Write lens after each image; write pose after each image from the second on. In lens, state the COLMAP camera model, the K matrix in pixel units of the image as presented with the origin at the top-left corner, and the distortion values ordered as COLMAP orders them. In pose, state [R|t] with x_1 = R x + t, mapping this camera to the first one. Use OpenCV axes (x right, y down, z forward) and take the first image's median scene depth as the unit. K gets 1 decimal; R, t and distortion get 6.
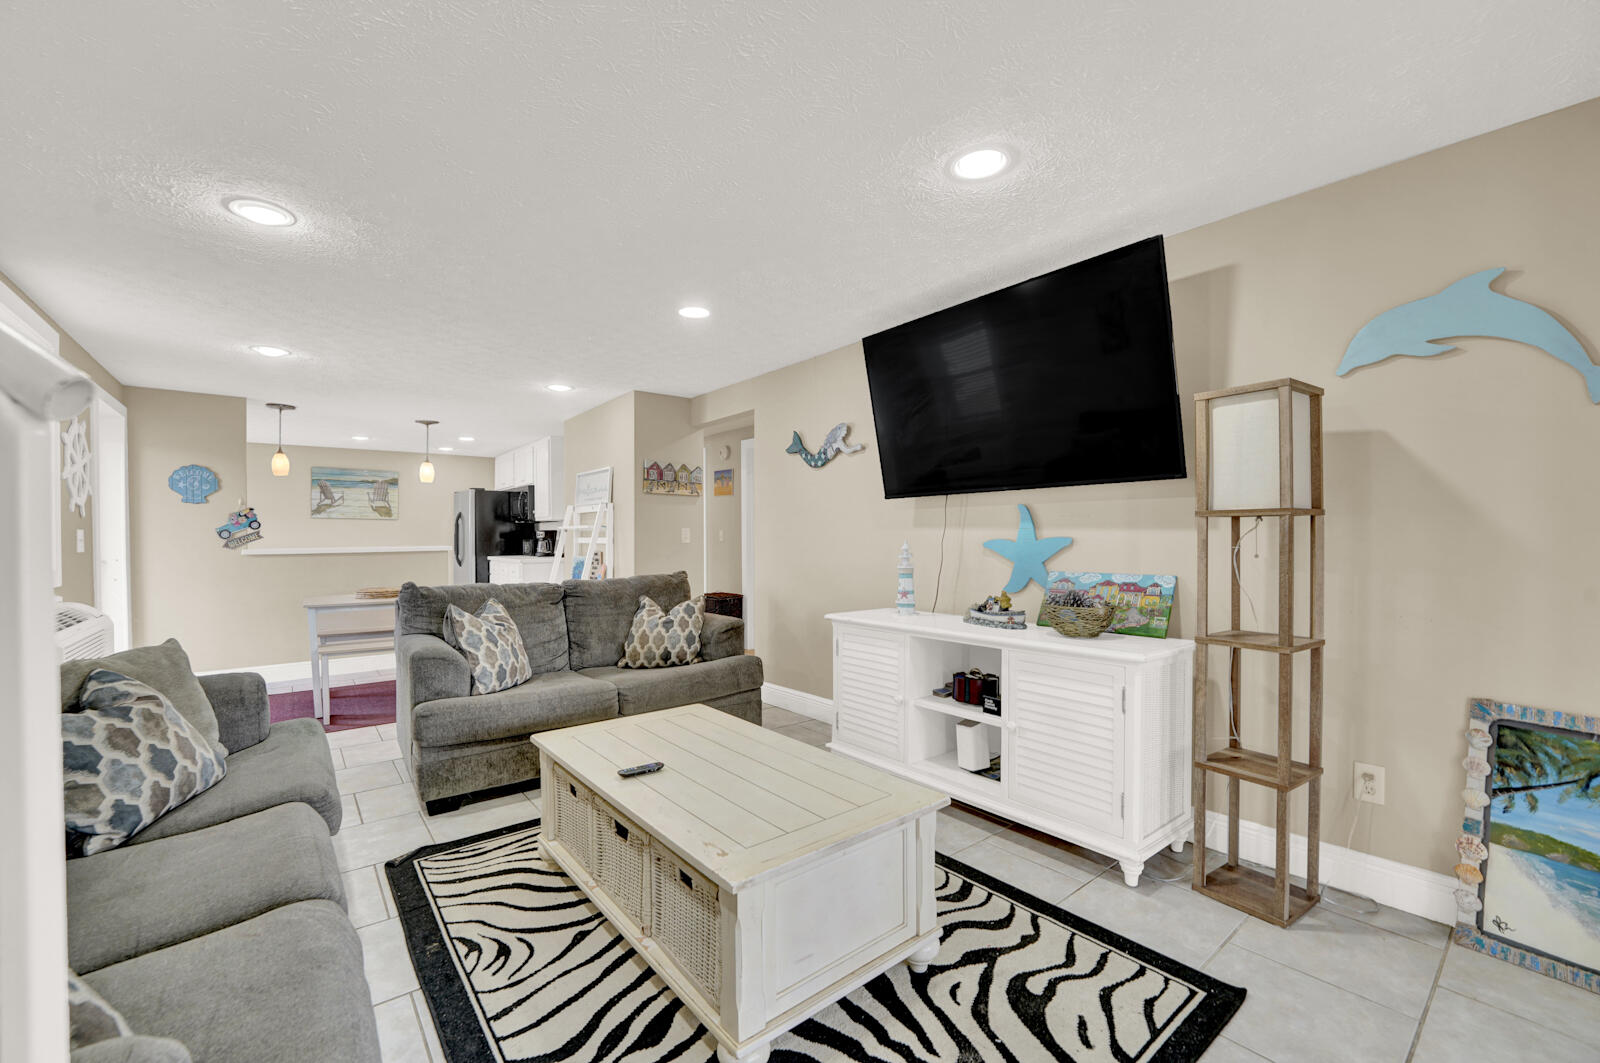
lens RADIAL K [[647.4, 0, 787.9], [0, 647.4, 538.4], [0, 0, 1]] dist [-0.027137, 0.000807]
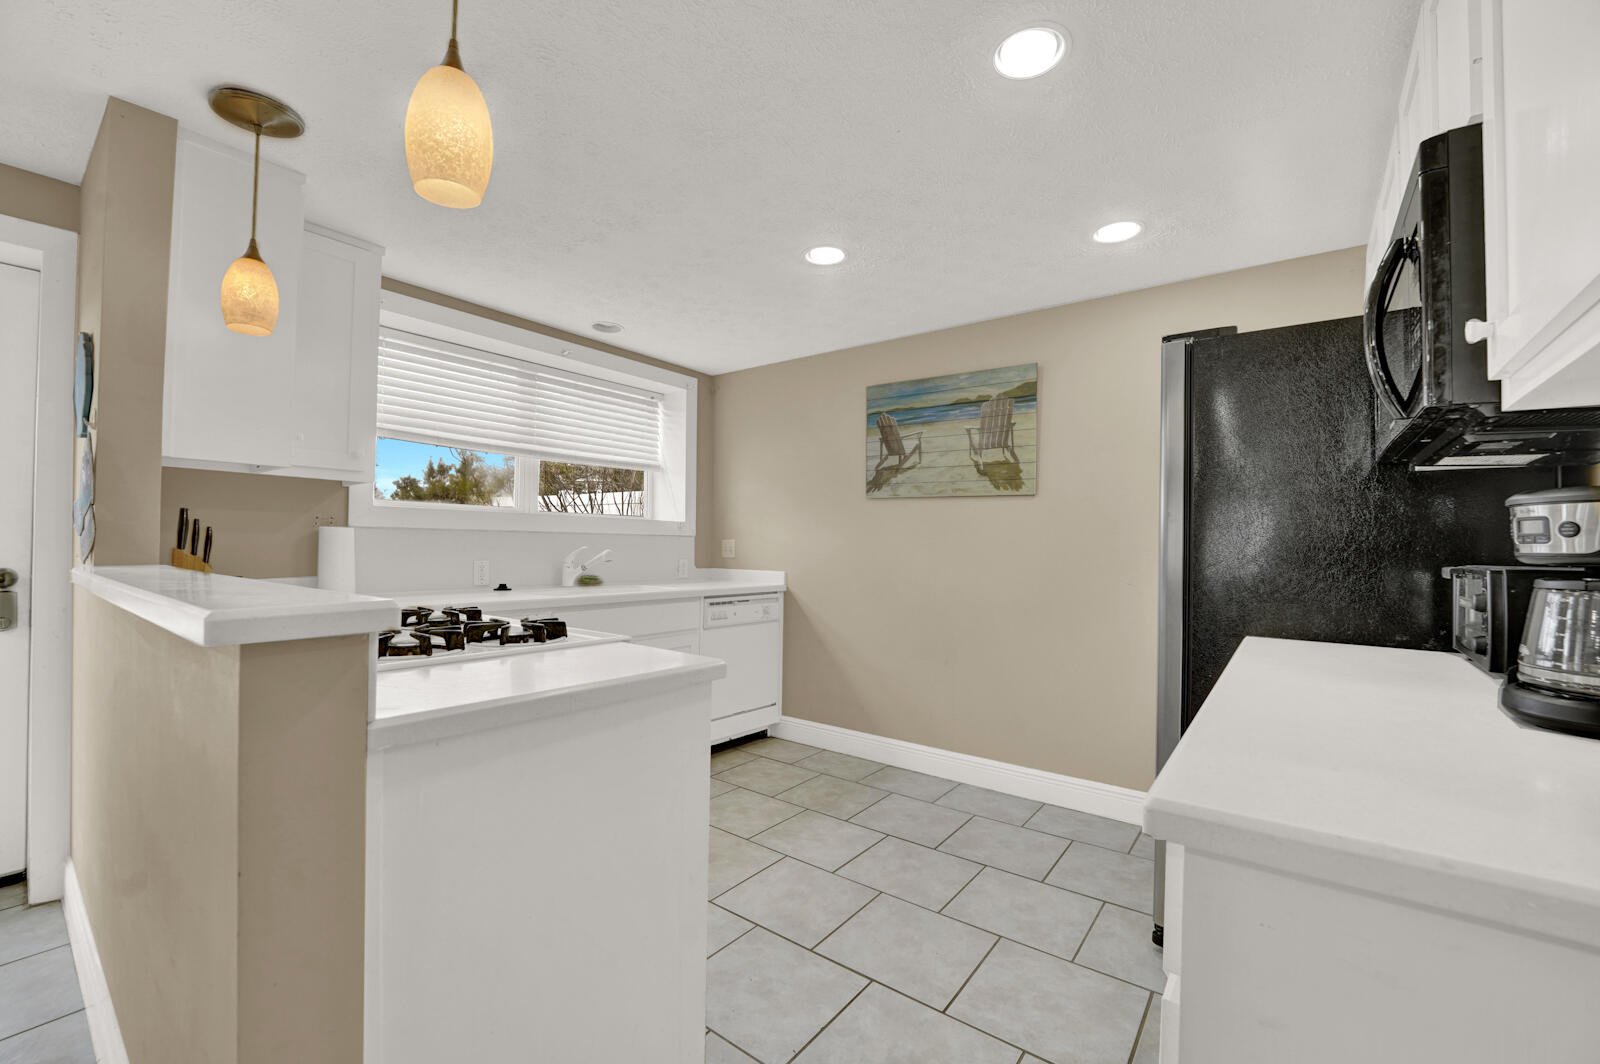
lens RADIAL K [[647.4, 0, 787.9], [0, 647.4, 538.9], [0, 0, 1]] dist [-0.027137, 0.000807]
pose [[0.234132, -0.000594, -0.972205, -0.304024], [-0.020257, 0.999780, -0.005489, 0.000843], [0.971994, 0.020979, 0.234068, 0.832363]]
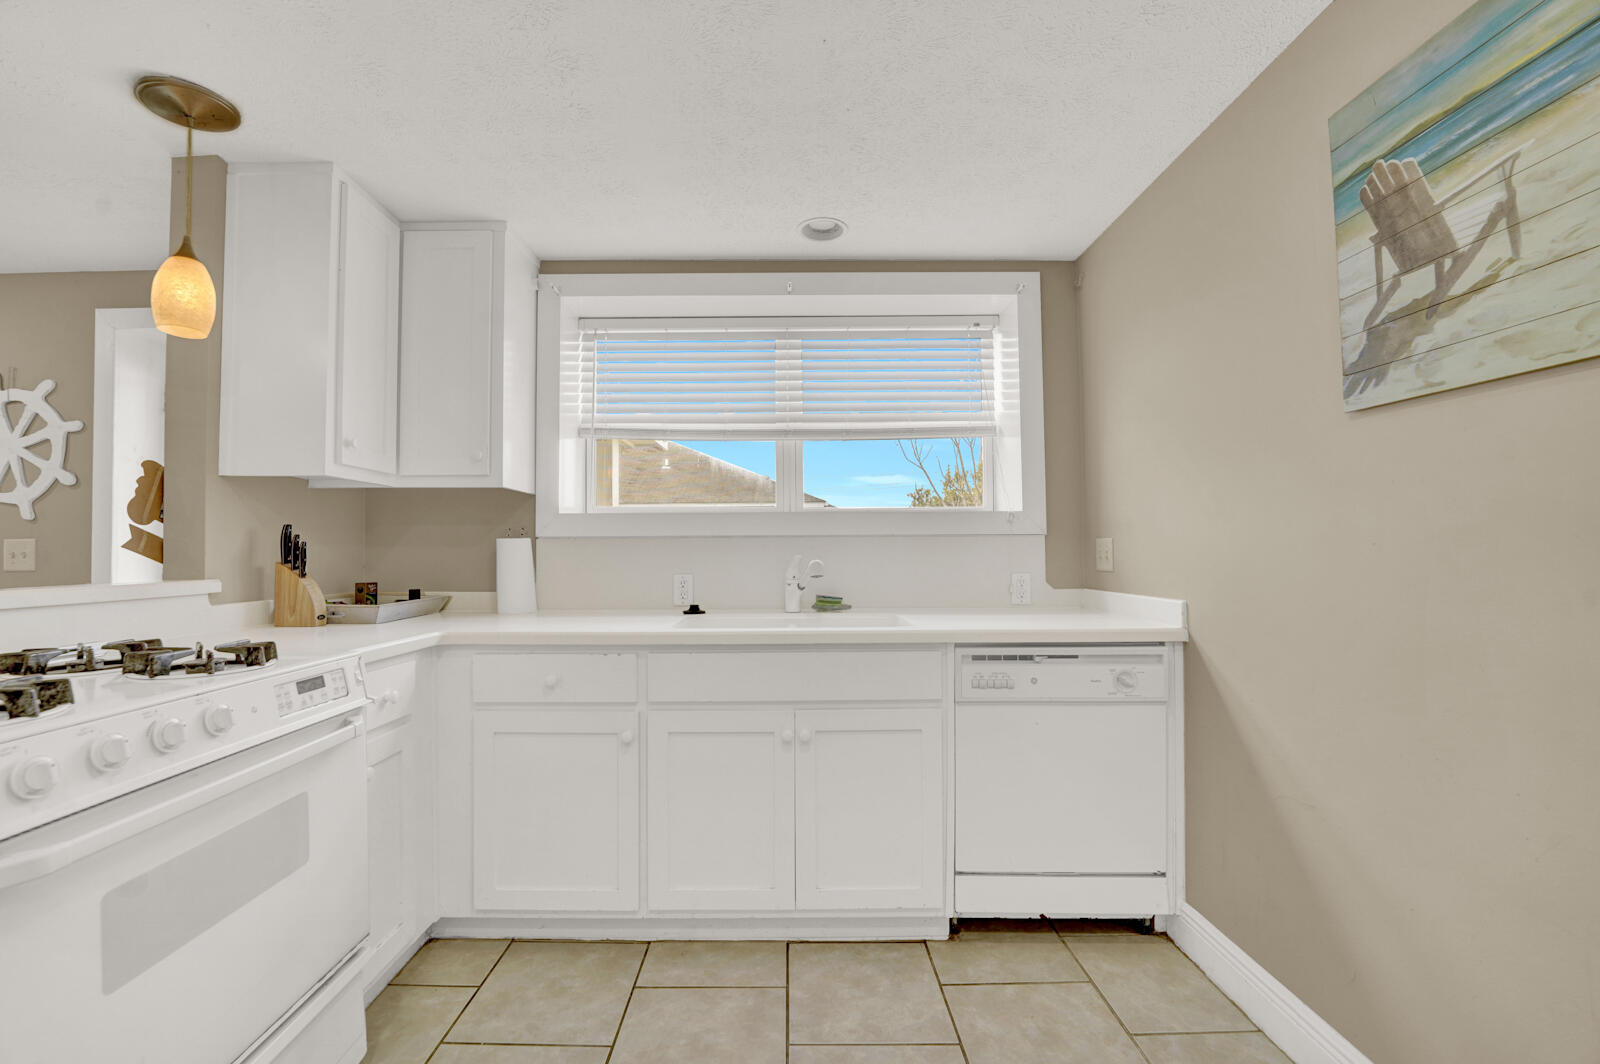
lens RADIAL K [[647.4, 0, 787.9], [0, 647.4, 538.9], [0, 0, 1]] dist [-0.027137, 0.000807]
pose [[-0.618472, -0.005387, -0.785788, -0.520990], [0.005716, 0.999919, -0.011354, 0.002325], [0.785786, -0.011514, -0.618391, 0.983431]]
